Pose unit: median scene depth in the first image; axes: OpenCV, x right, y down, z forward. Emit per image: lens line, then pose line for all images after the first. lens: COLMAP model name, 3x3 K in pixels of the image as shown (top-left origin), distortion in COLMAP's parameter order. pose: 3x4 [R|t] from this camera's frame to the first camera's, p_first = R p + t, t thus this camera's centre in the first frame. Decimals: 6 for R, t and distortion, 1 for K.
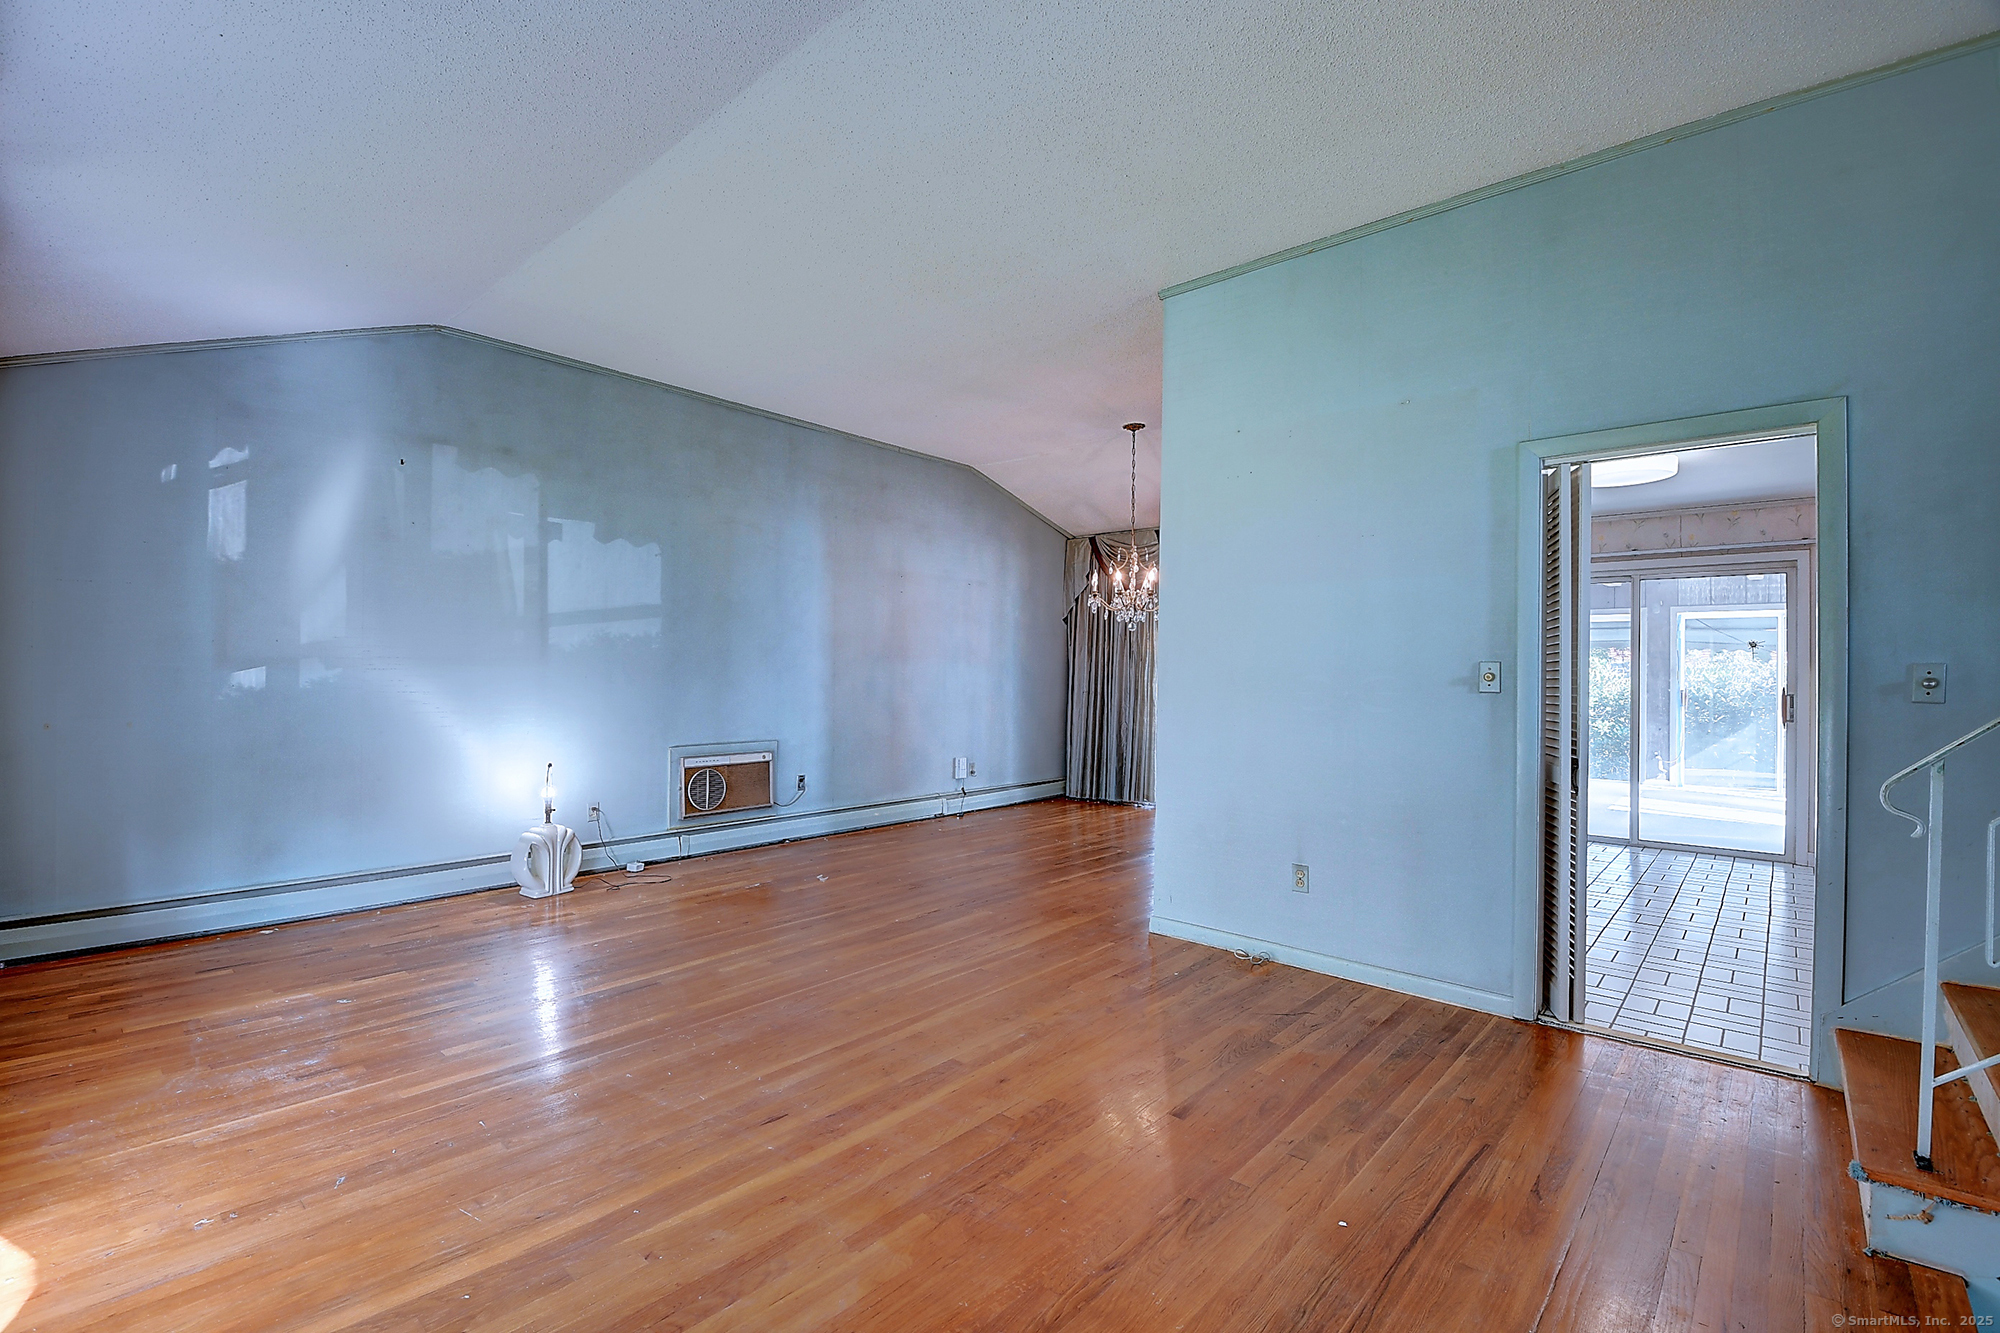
lens RADIAL K [[887.8, 0, 993.3], [0, 887.8, 662.3], [0, 0, 1]] dist [-0.011154, -0.006734]
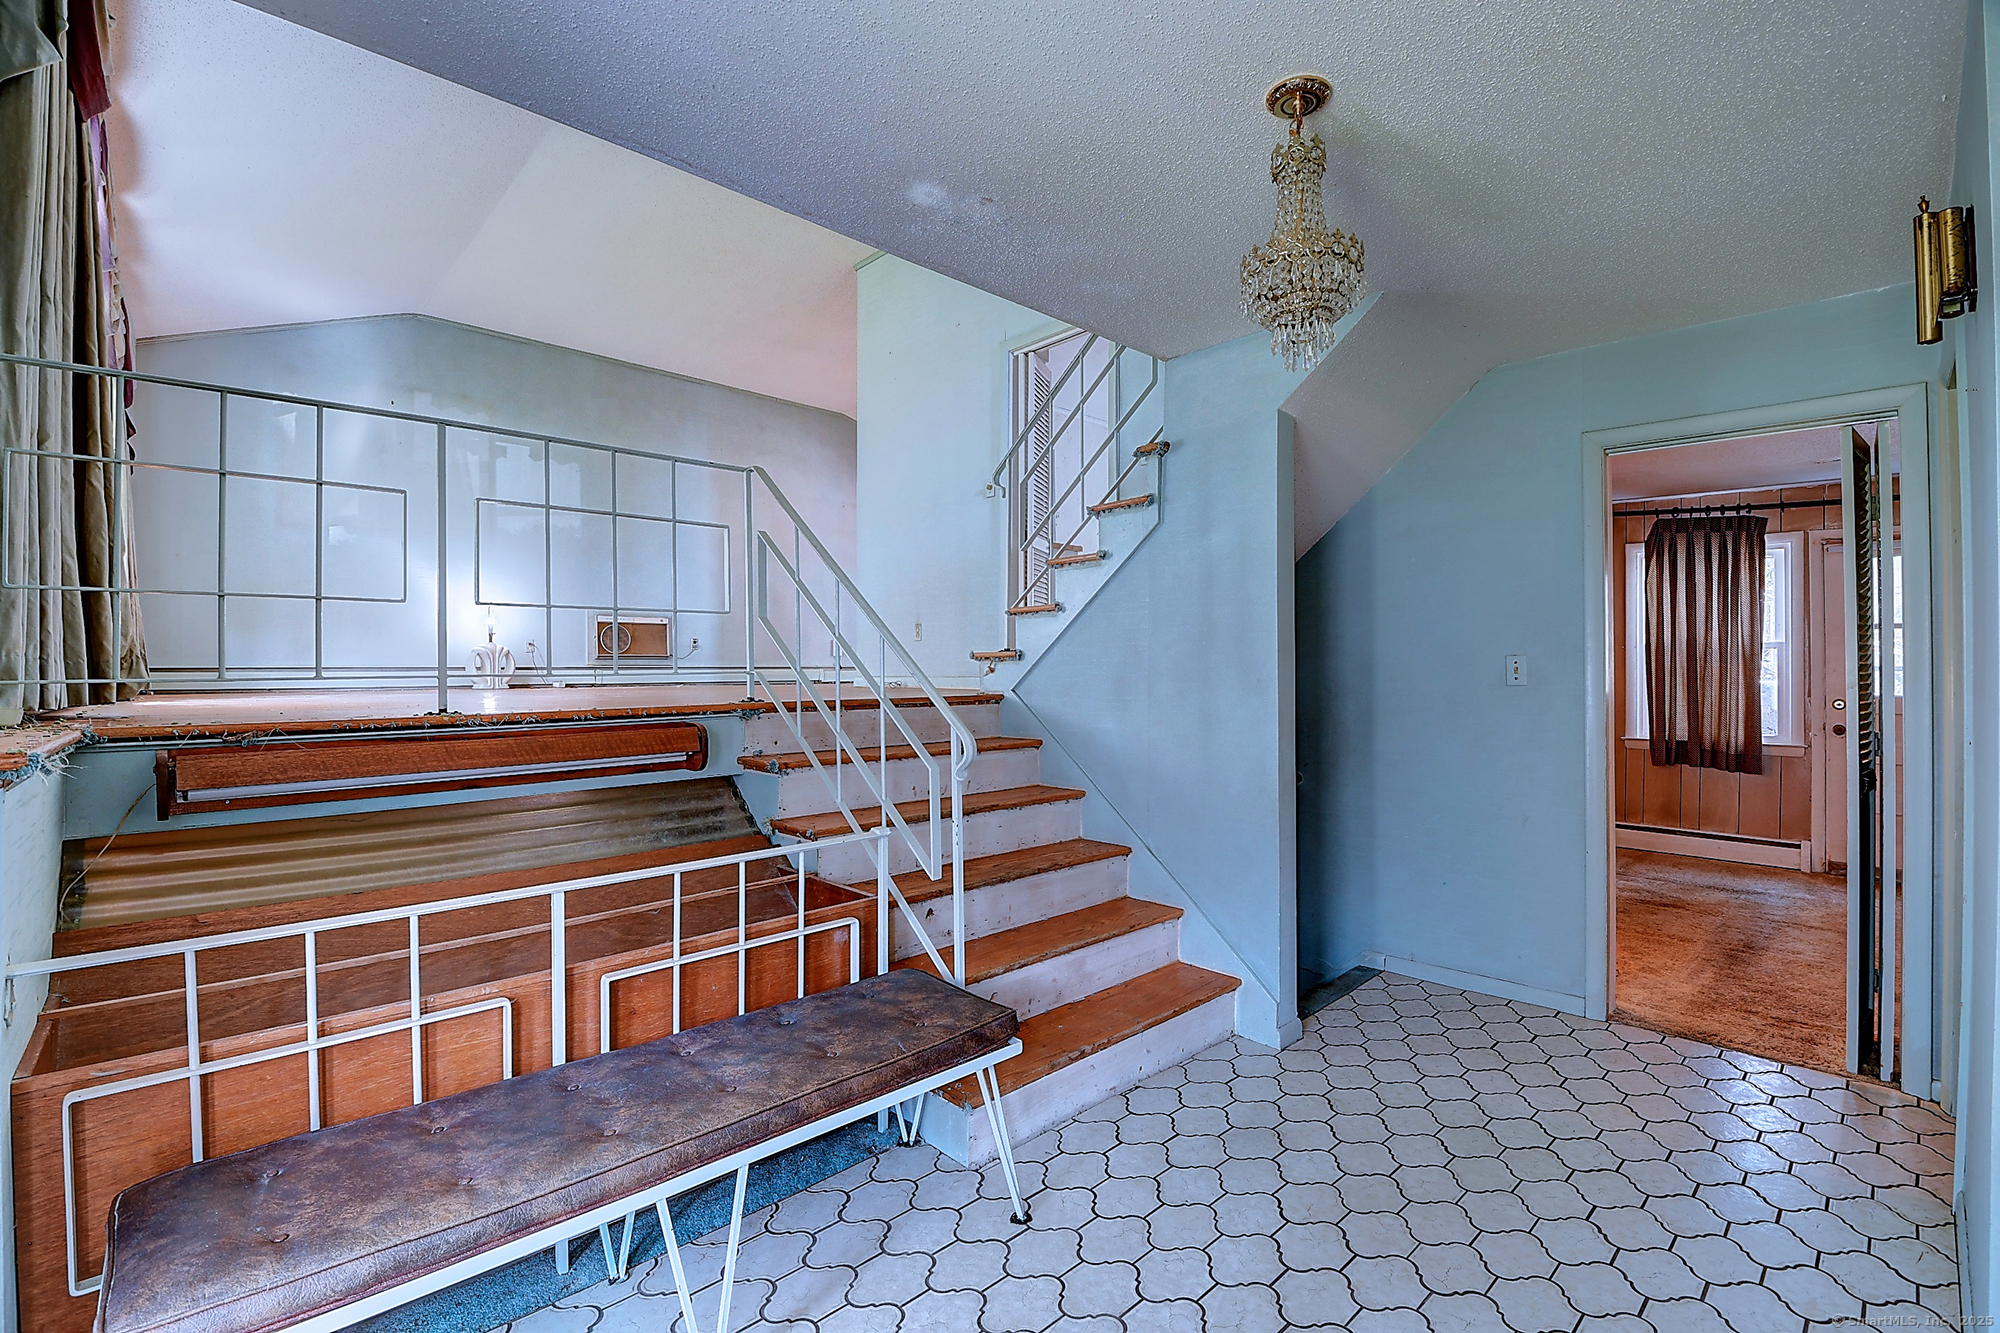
lens RADIAL K [[887.8, 0, 990.2], [0, 887.8, 667.0], [0, 0, 1]] dist [-0.011154, -0.006734]
pose [[0.996737, -0.012901, -0.079683, 0.504434], [0.013190, 0.999908, 0.003099, 0.254941], [0.079636, -0.004140, 0.996815, -0.470195]]
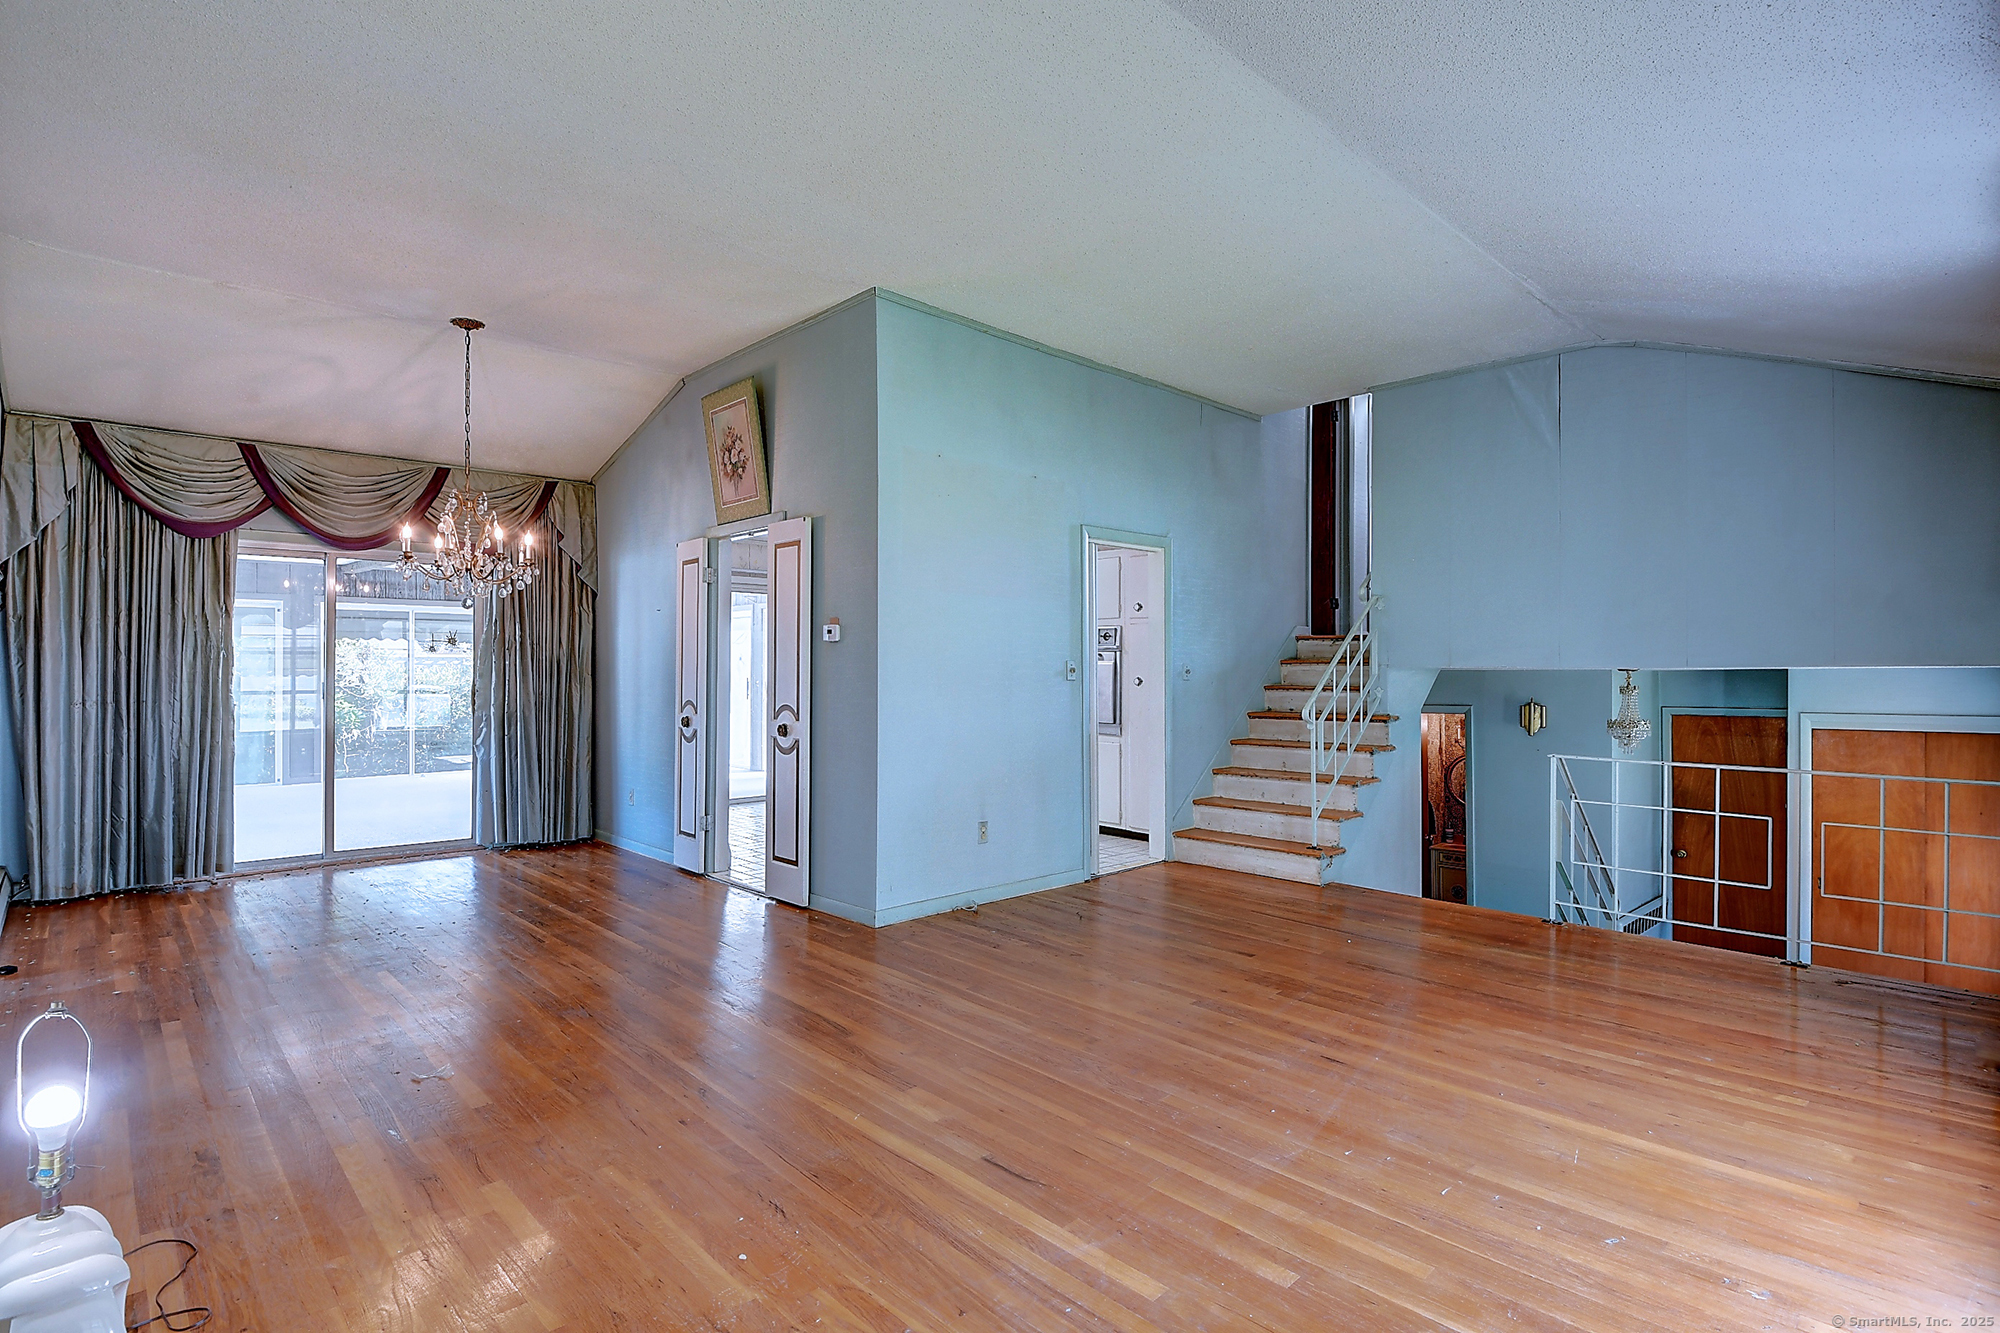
lens RADIAL K [[978.6, 0, 988.3], [0, 978.6, 667.6], [0, 0, 1]] dist [-0.004776, -0.005367]
pose [[0.079637, -0.007715, 0.996794, -0.868937], [-0.010474, 0.999908, 0.008576, 0.000925], [-0.996769, -0.011123, 0.079549, 0.760112]]
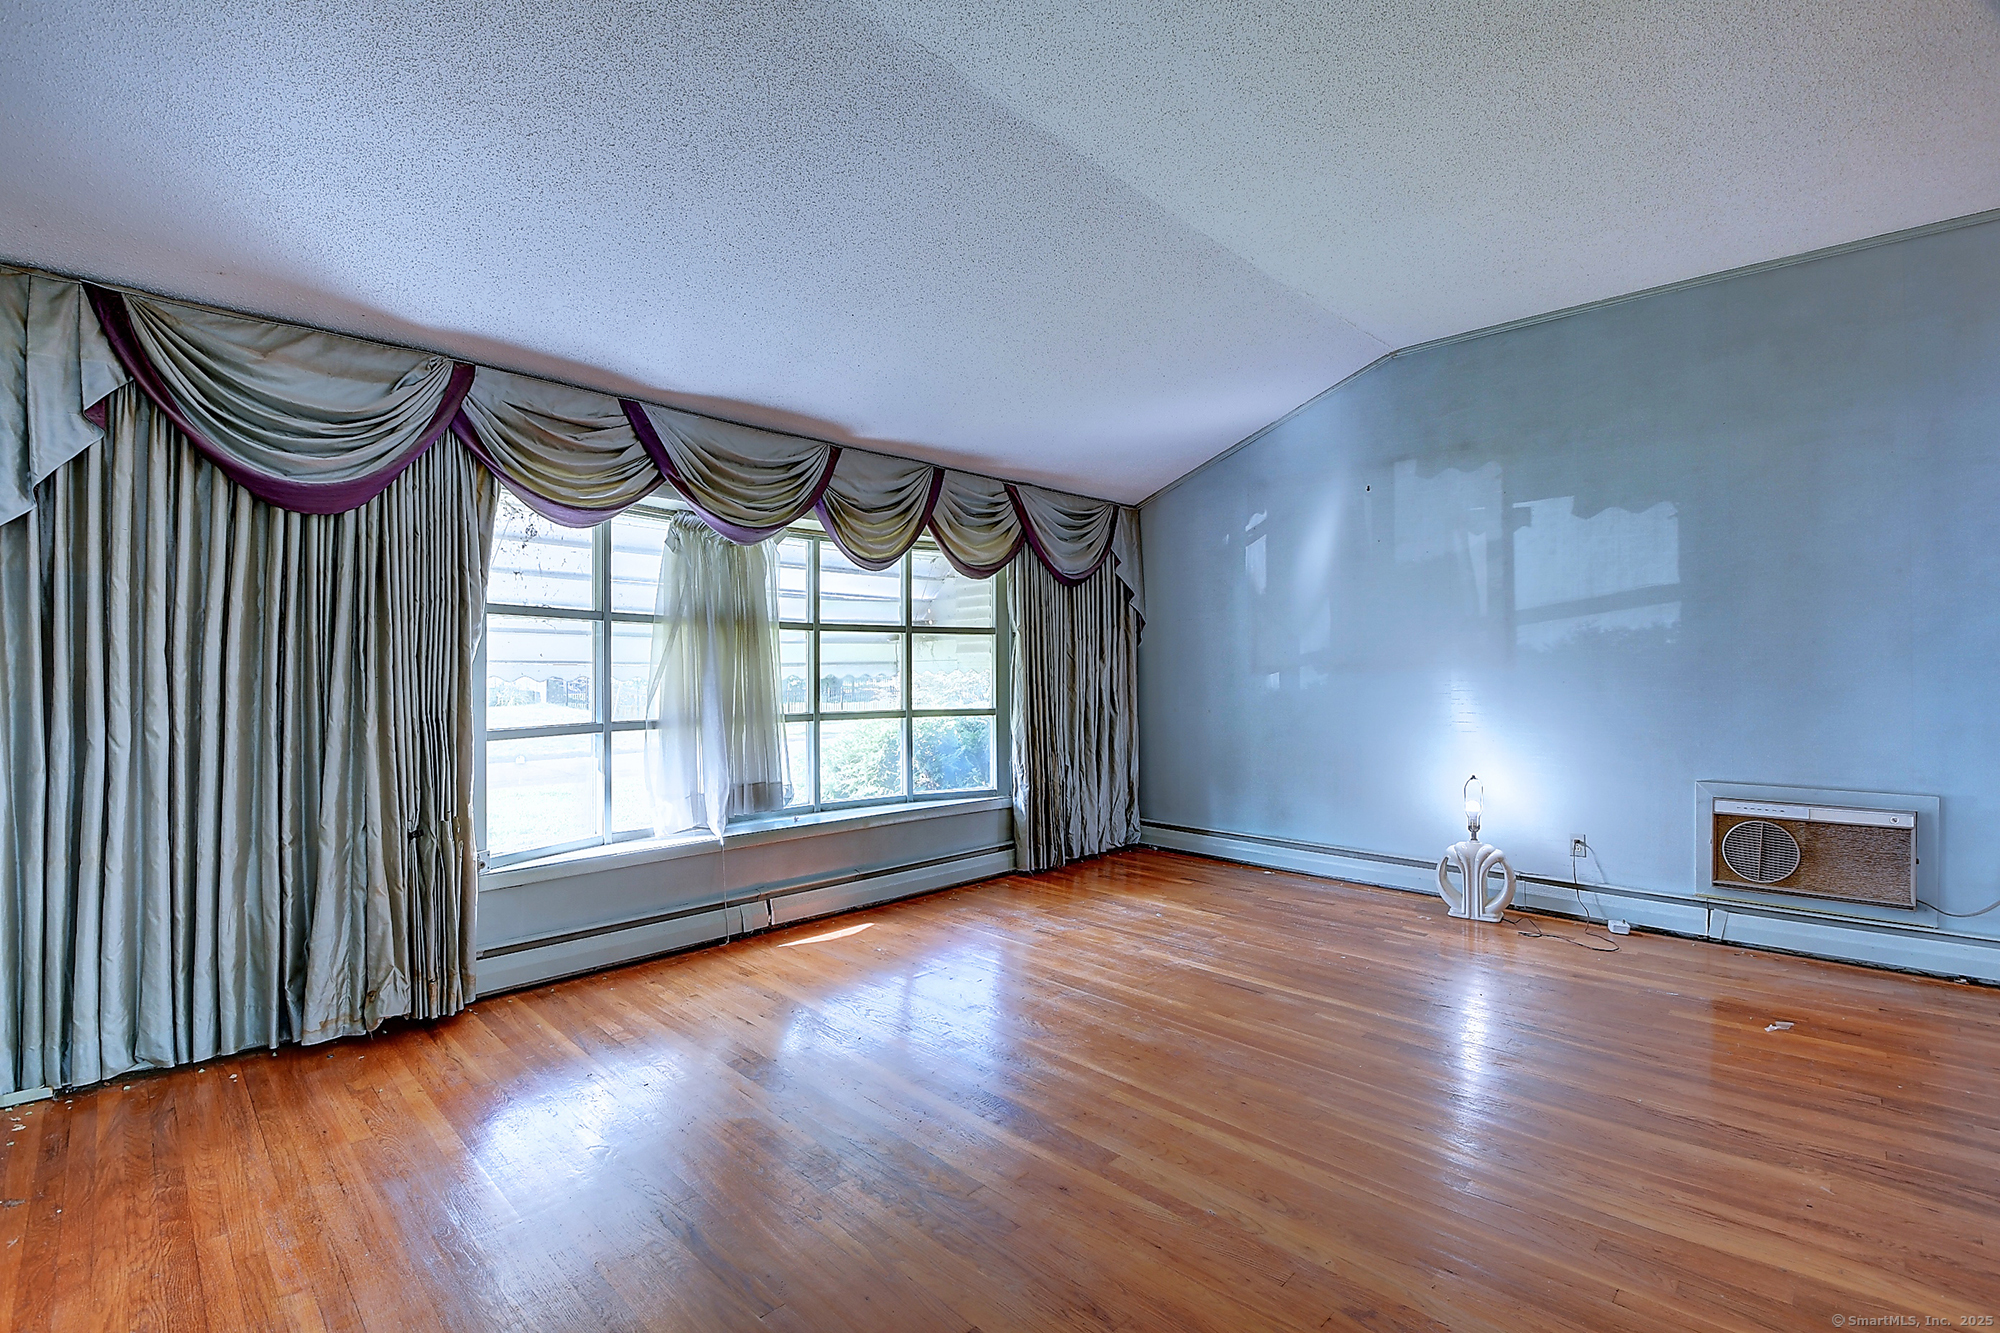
lens RADIAL K [[887.8, 0, 978.9], [0, 887.8, 669.3], [0, 0, 1]] dist [-0.011154, -0.006734]
pose [[-0.066611, -0.010707, -0.997722, 0.499713], [0.009412, 0.999891, -0.011359, 0.010527], [0.997735, -0.010147, -0.066503, 0.609373]]
